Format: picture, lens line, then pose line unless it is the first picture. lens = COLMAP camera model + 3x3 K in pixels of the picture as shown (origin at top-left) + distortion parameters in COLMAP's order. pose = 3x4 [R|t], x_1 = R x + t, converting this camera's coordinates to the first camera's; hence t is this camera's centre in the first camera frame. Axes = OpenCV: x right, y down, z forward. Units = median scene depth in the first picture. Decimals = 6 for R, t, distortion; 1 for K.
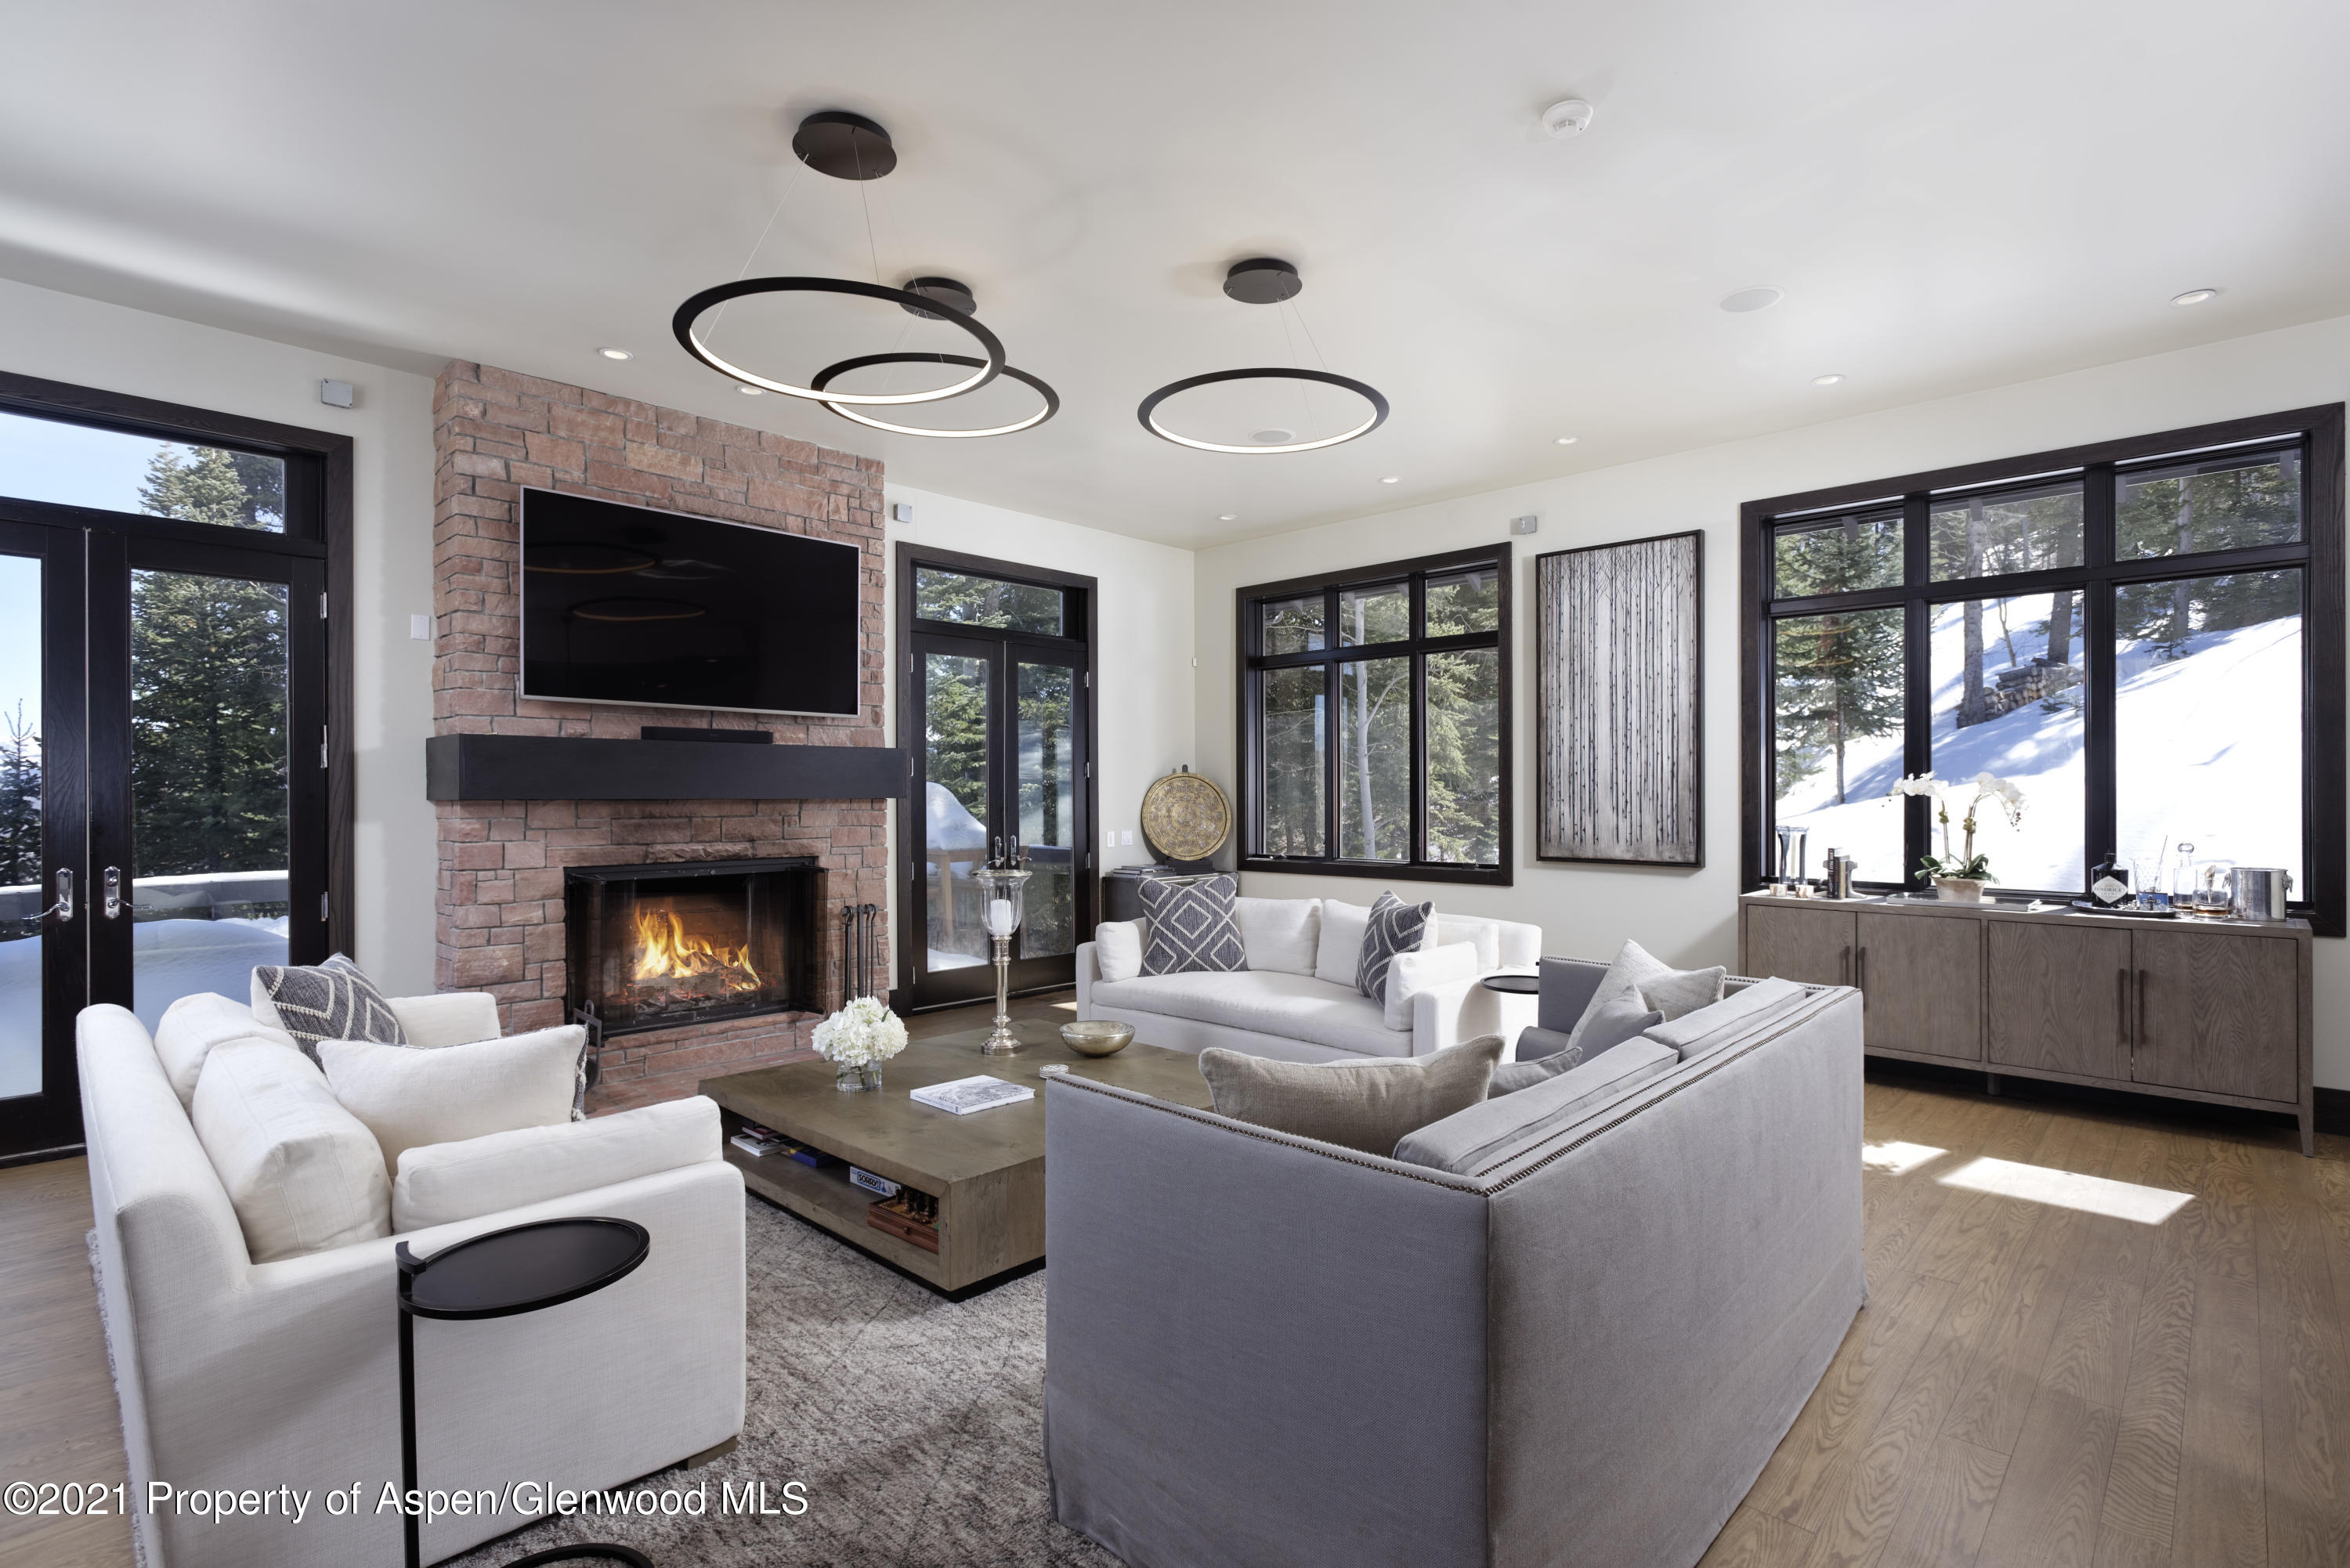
lens RADIAL K [[1099.7, 0, 1178.1], [0, 1099.7, 802.6], [0, 0, 1]] dist [0.033965, 0.000060]
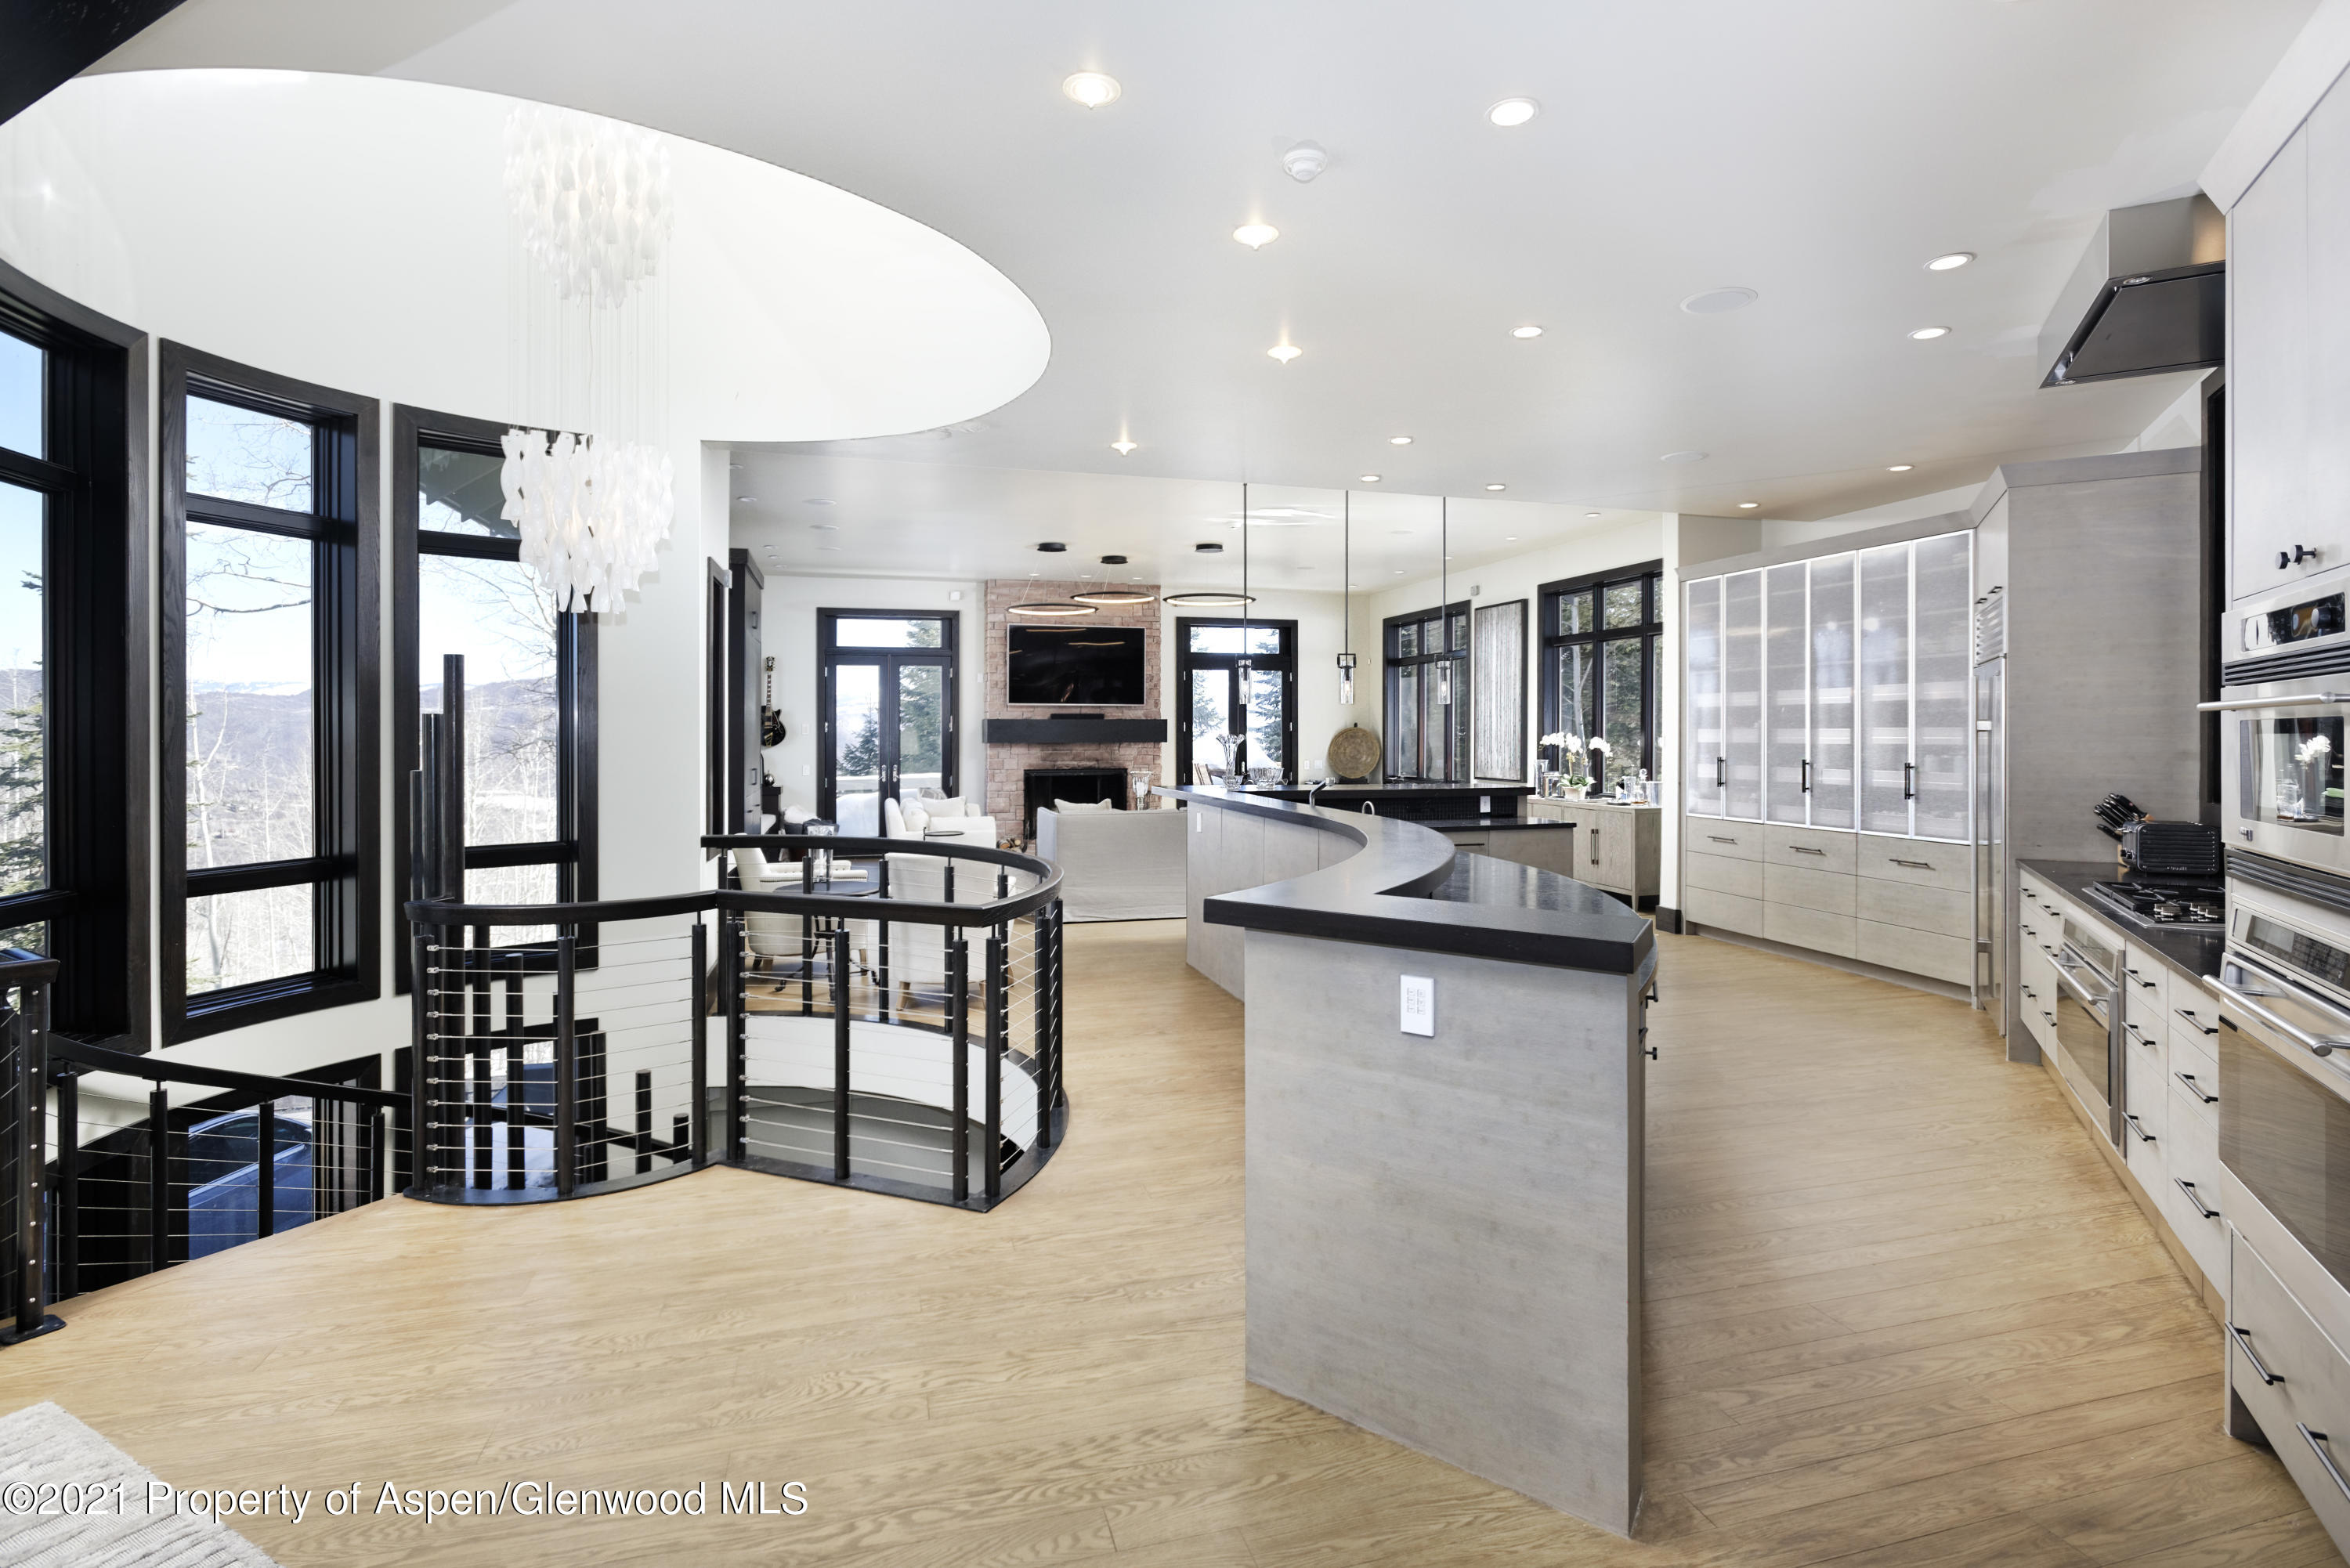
lens RADIAL K [[1130.8, 0, 1174.5], [0, 1130.8, 743.1], [0, 0, 1]] dist [-0.000180, 0.000007]
pose [[0.859394, 0.002749, -0.511306, 0.949805], [-0.003683, 0.999993, -0.000815, -0.001164], [0.511300, 0.002584, 0.859398, -0.932964]]
